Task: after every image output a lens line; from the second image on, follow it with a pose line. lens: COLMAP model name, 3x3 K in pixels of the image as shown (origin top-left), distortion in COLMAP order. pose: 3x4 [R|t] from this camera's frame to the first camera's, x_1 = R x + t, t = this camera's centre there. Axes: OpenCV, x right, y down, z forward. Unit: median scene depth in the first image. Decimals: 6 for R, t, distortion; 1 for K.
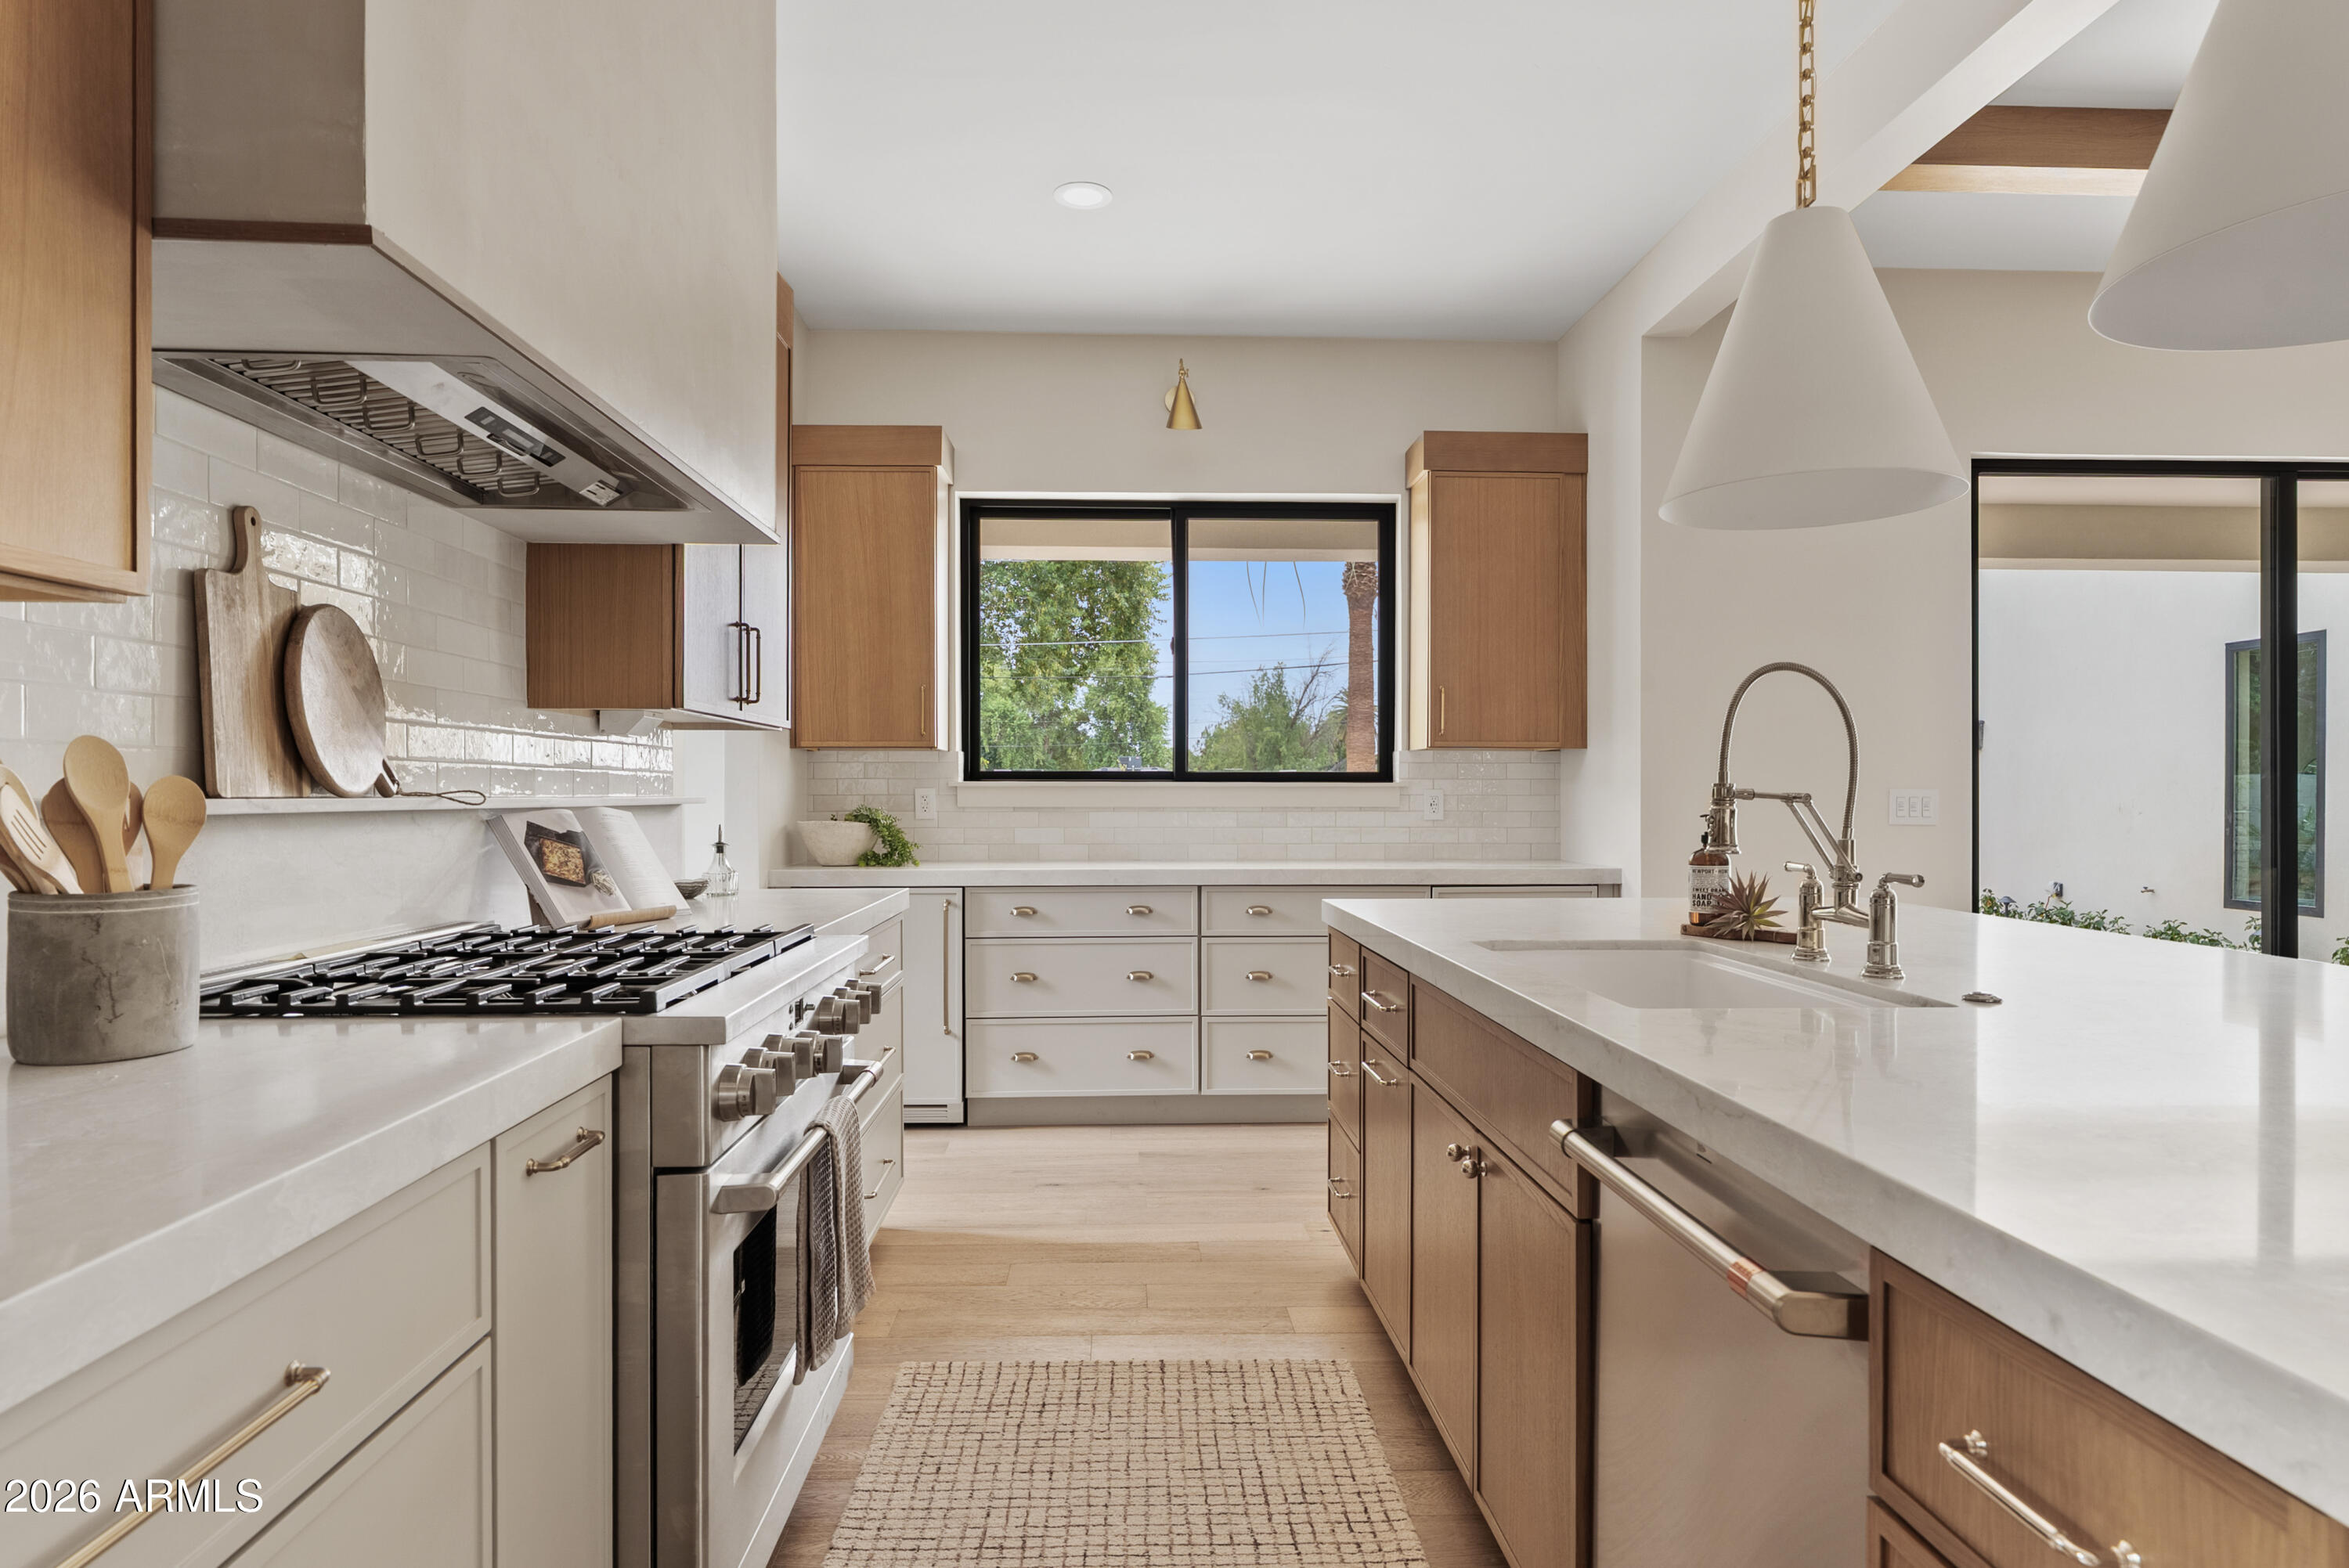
lens RADIAL K [[1342.7, 0, 1176.6], [0, 1342.7, 800.3], [0, 0, 1]] dist [-0.005679, -0.000821]
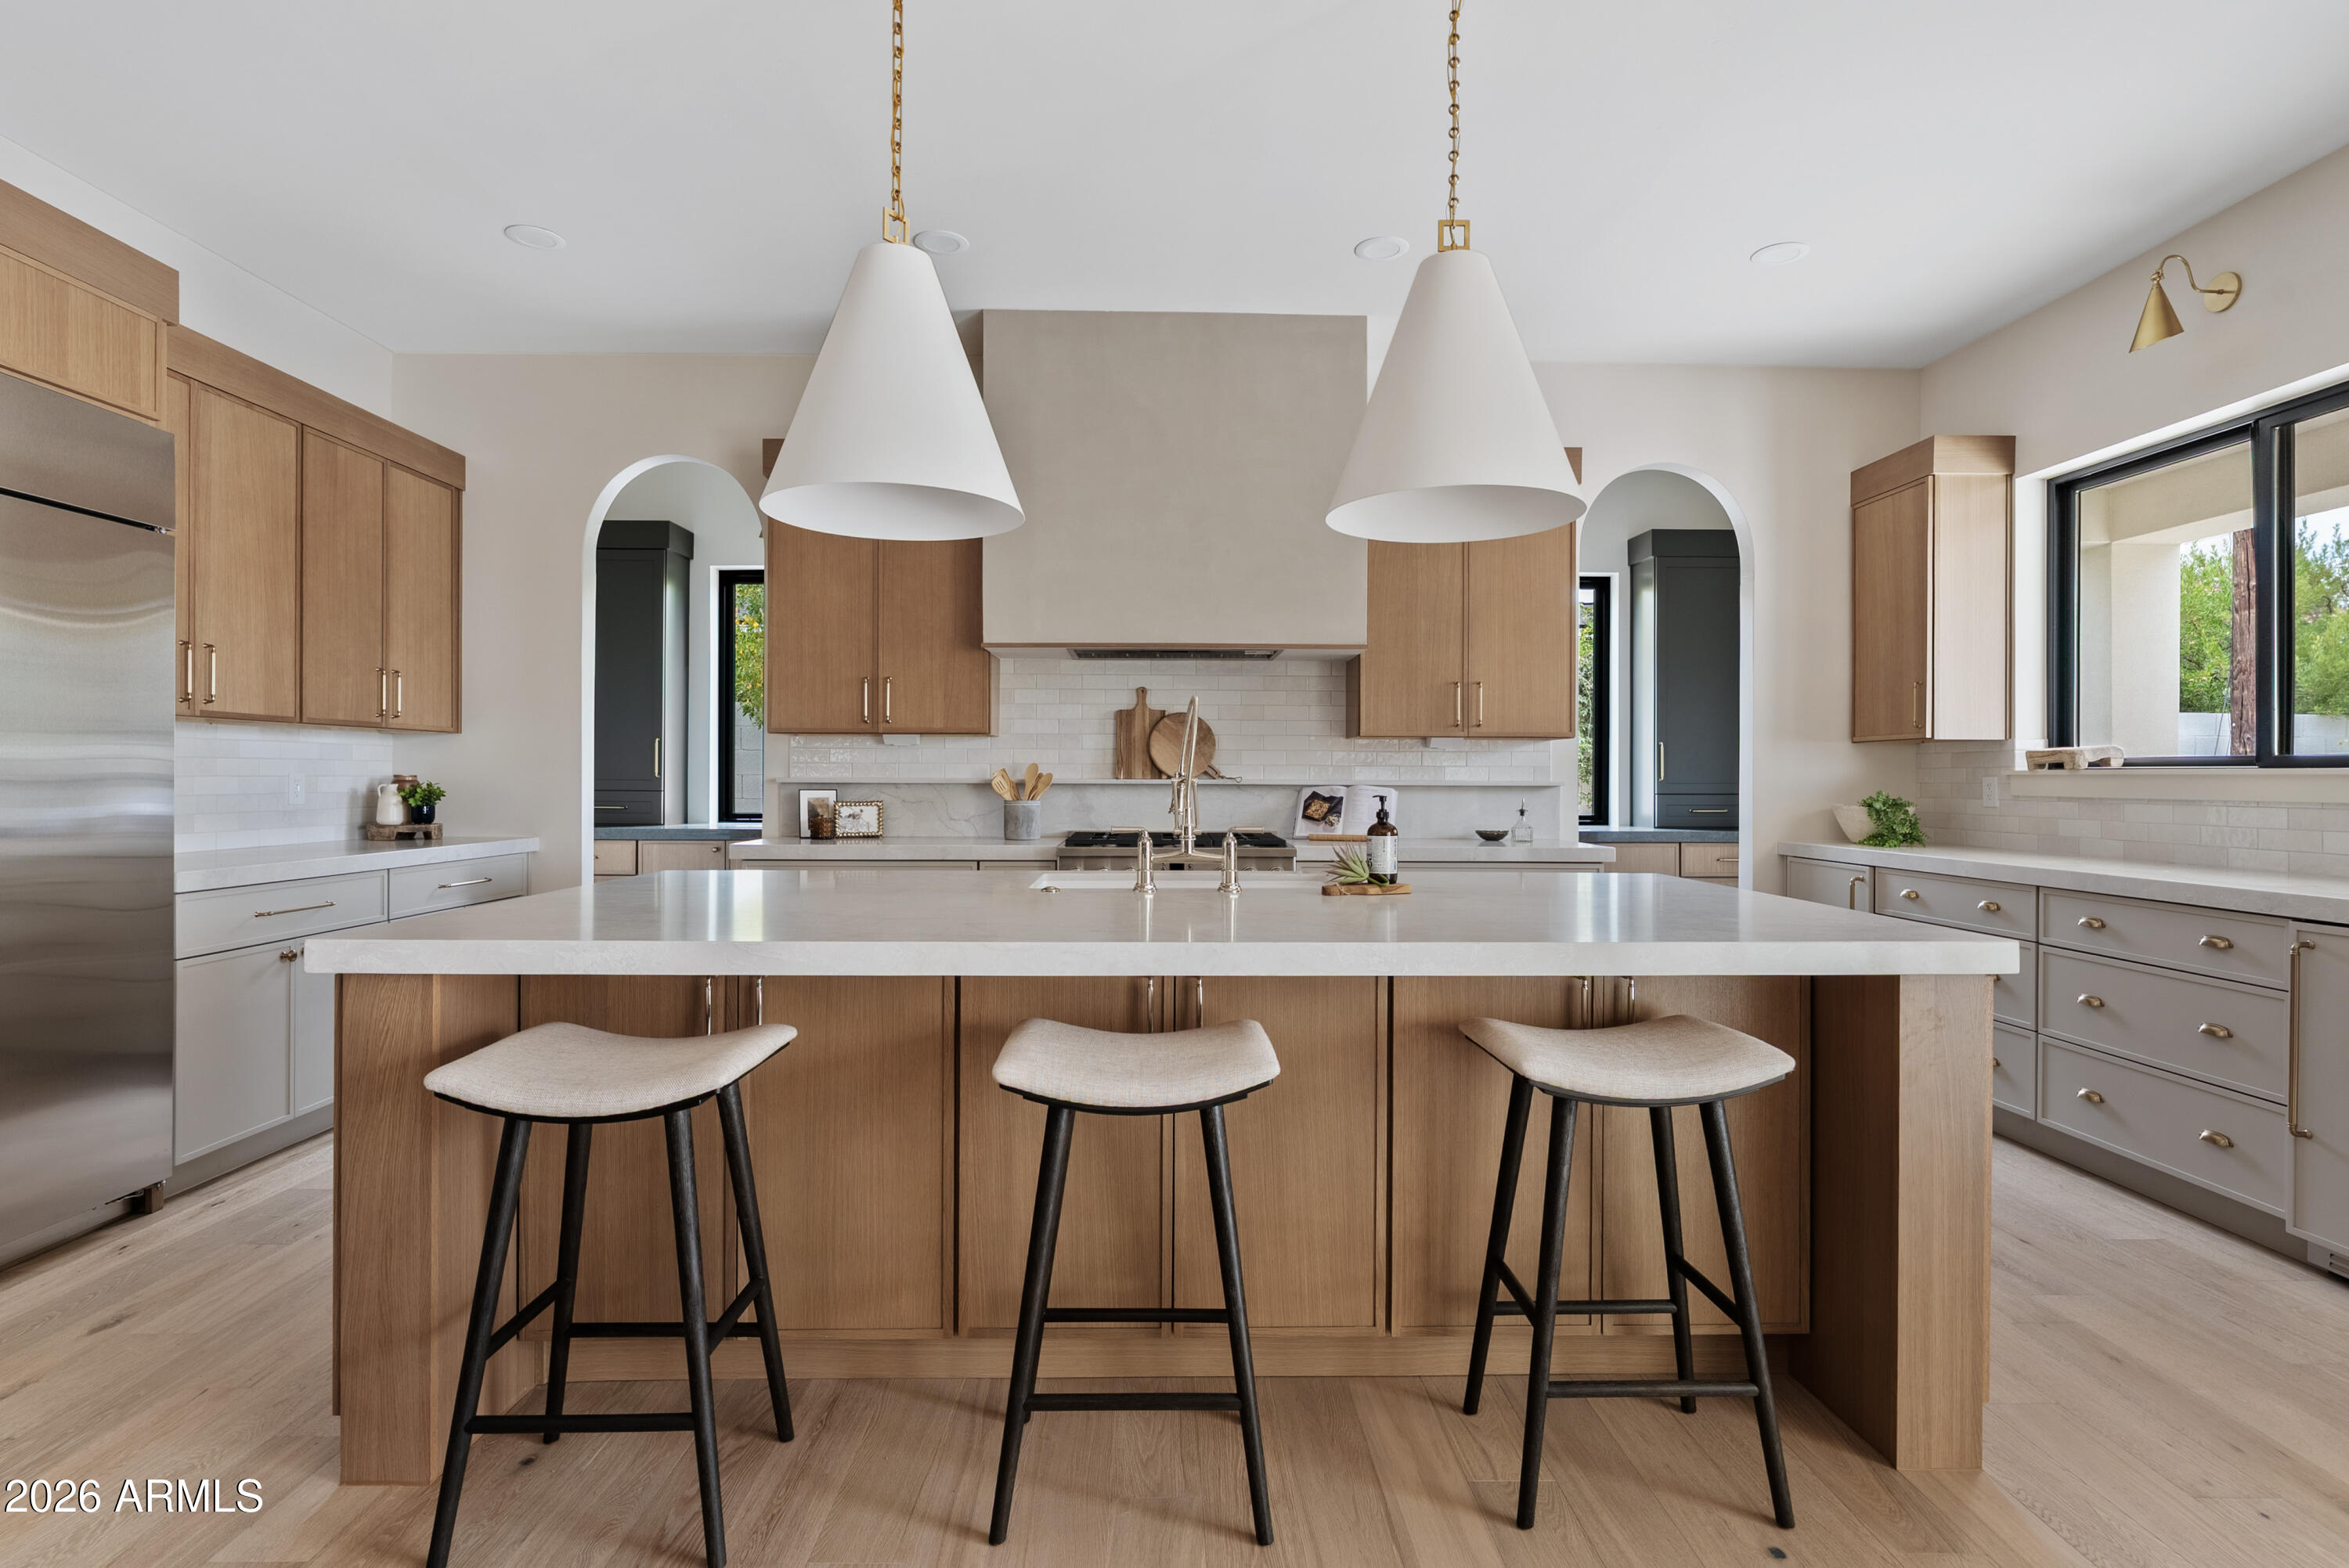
lens RADIAL K [[1173.7, 0, 1183.7], [0, 1173.7, 776.7], [0, 0, 1]] dist [-0.009251, 0.001243]
pose [[-0.018594, -0.001253, -0.999826, 1.387714], [-0.010760, 0.999942, -0.001053, -0.003439], [0.999769, 0.010738, -0.018606, 0.775216]]
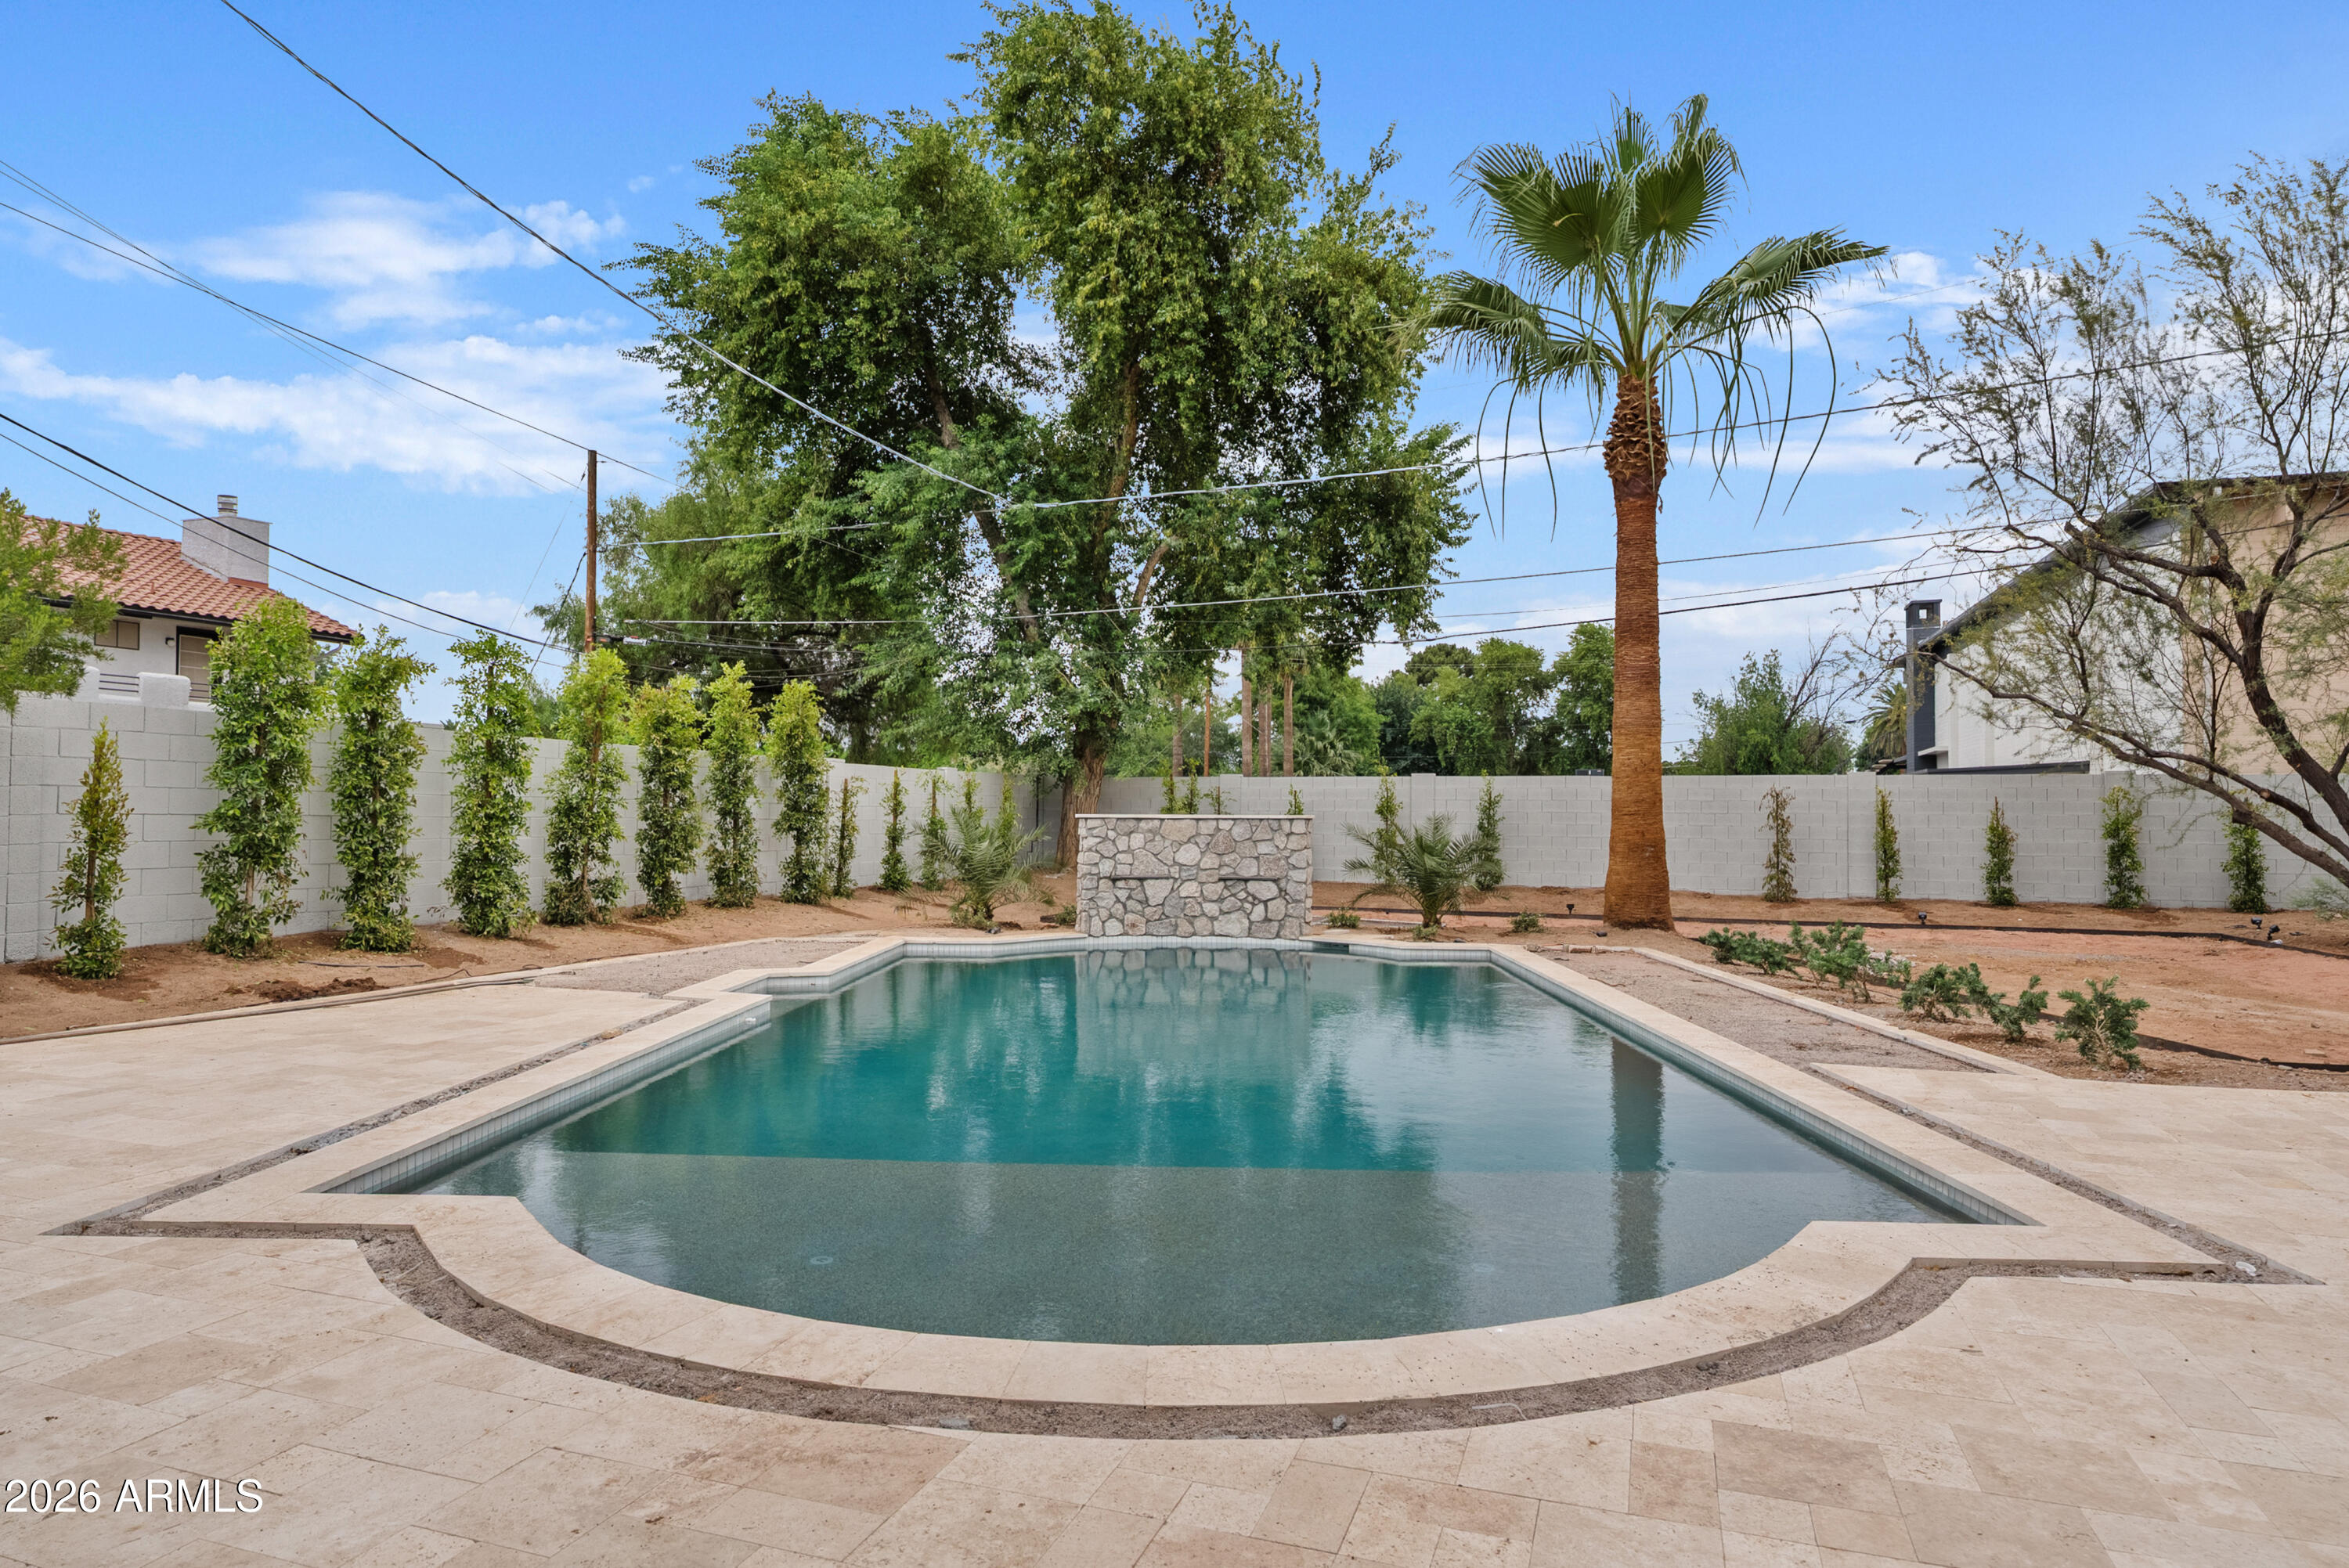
lens RADIAL K [[1400.6, 0, 1177.7], [0, 1400.6, 769.7], [0, 0, 1]] dist [-0.007130, 0.002394]
pose [[0.932760, -0.008611, -0.360396, 1.554075], [-0.004964, 0.999313, -0.036725, 0.038527], [0.360464, 0.036044, 0.932076, 3.087986]]
